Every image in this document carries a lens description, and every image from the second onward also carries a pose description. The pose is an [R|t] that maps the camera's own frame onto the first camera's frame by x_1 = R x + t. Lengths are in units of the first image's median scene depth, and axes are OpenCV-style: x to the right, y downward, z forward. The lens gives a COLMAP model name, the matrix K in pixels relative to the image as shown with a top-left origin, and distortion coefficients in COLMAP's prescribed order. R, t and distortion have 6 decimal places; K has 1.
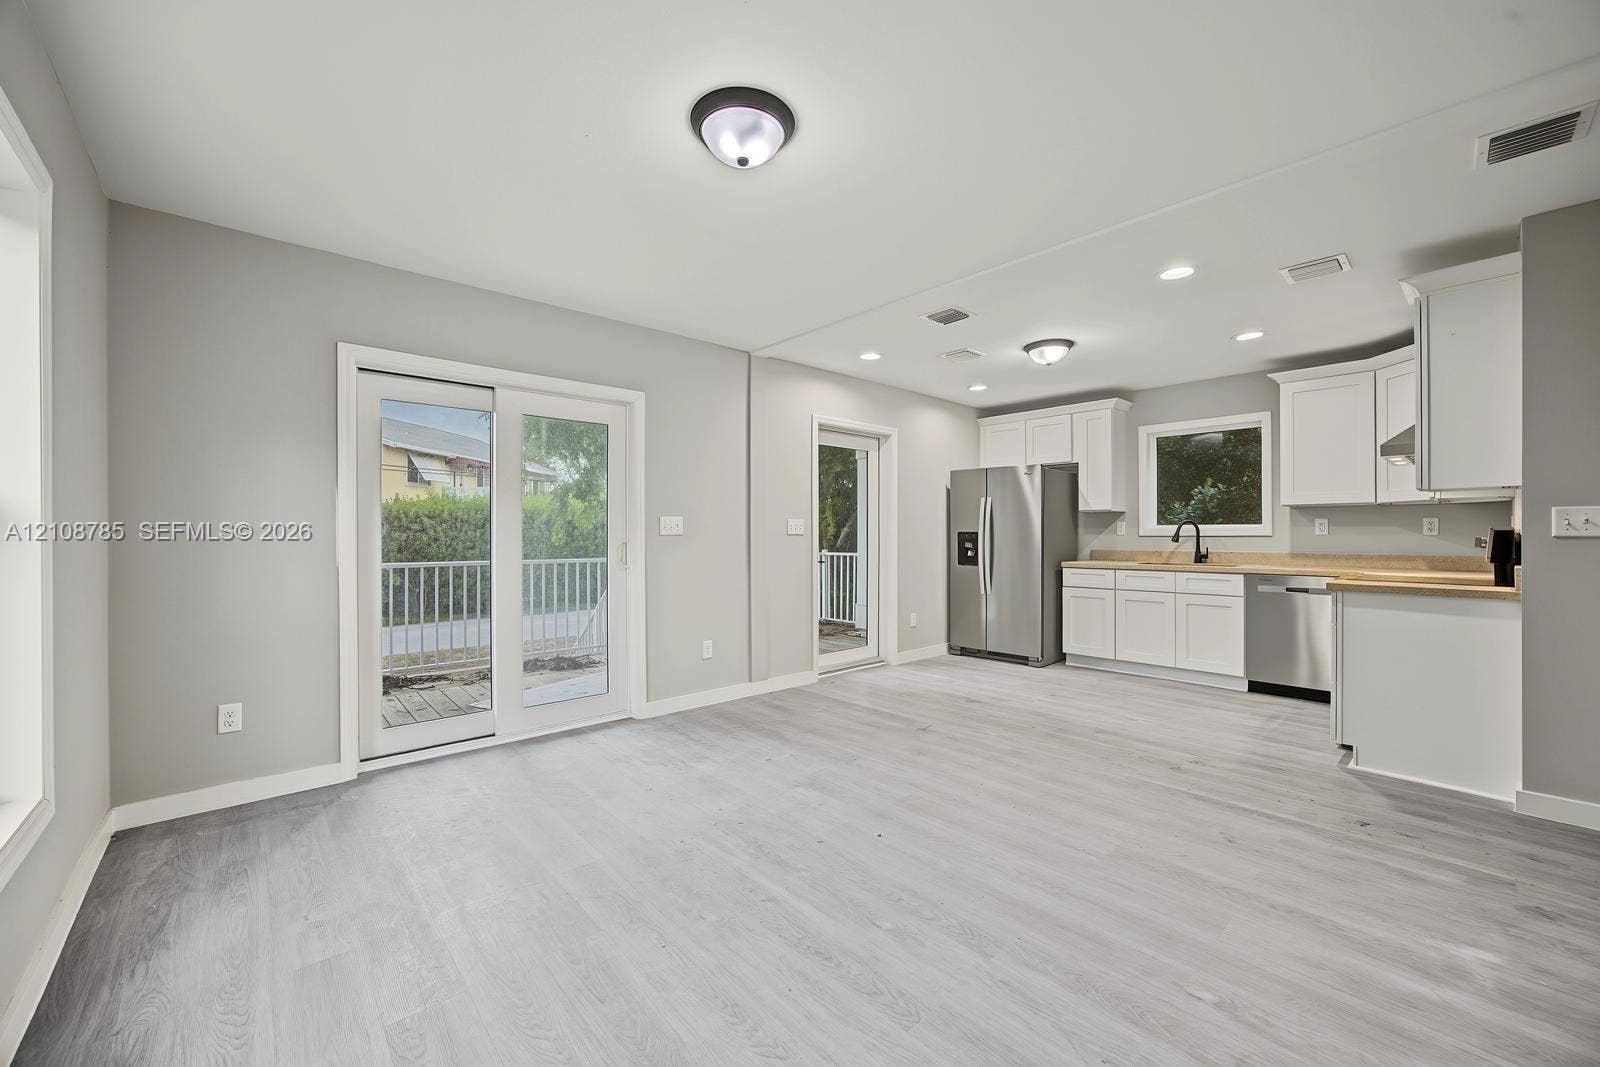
lens RADIAL K [[624.9, 0, 801.1], [0, 624.9, 536.3], [0, 0, 1]] dist [-0.037562, 0.017132]
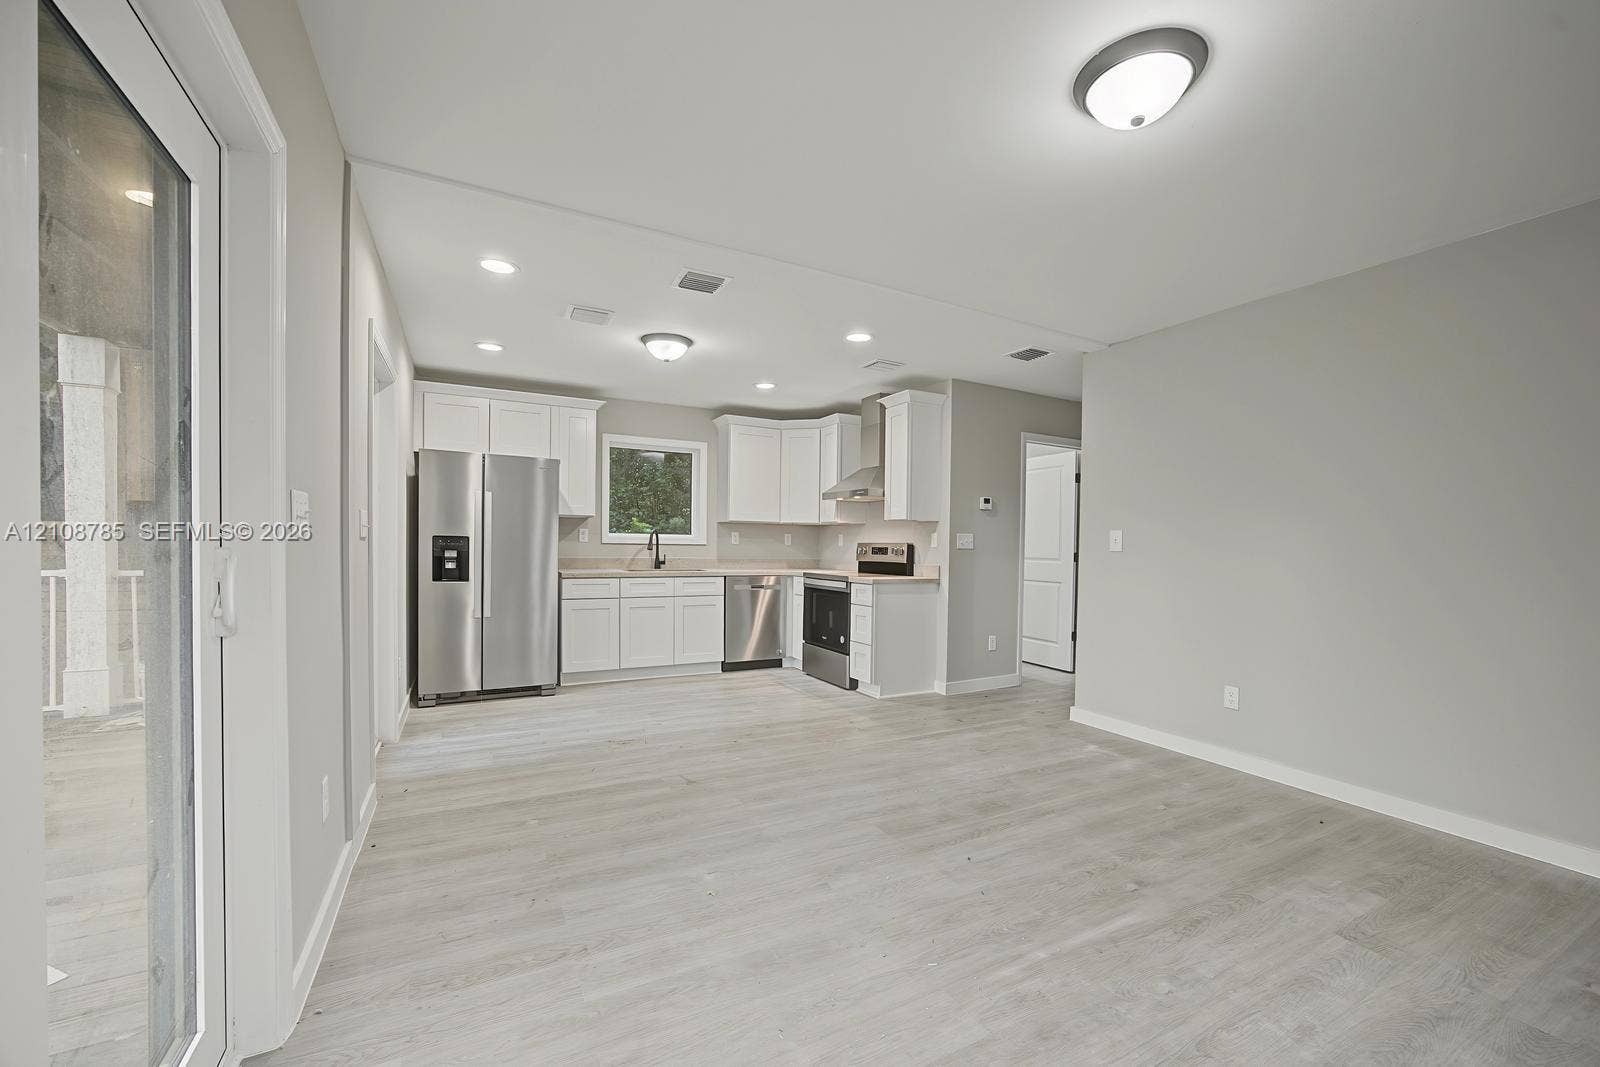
lens RADIAL K [[643.1, 0, 808.4], [0, 643.1, 556.8], [0, 0, 1]] dist [-0.024755, 0.011264]
pose [[0.237909, -0.012236, 0.971210, -0.432988], [-0.012912, 0.999792, 0.015759, 0.000317], [-0.971202, -0.016289, 0.237701, 0.491163]]
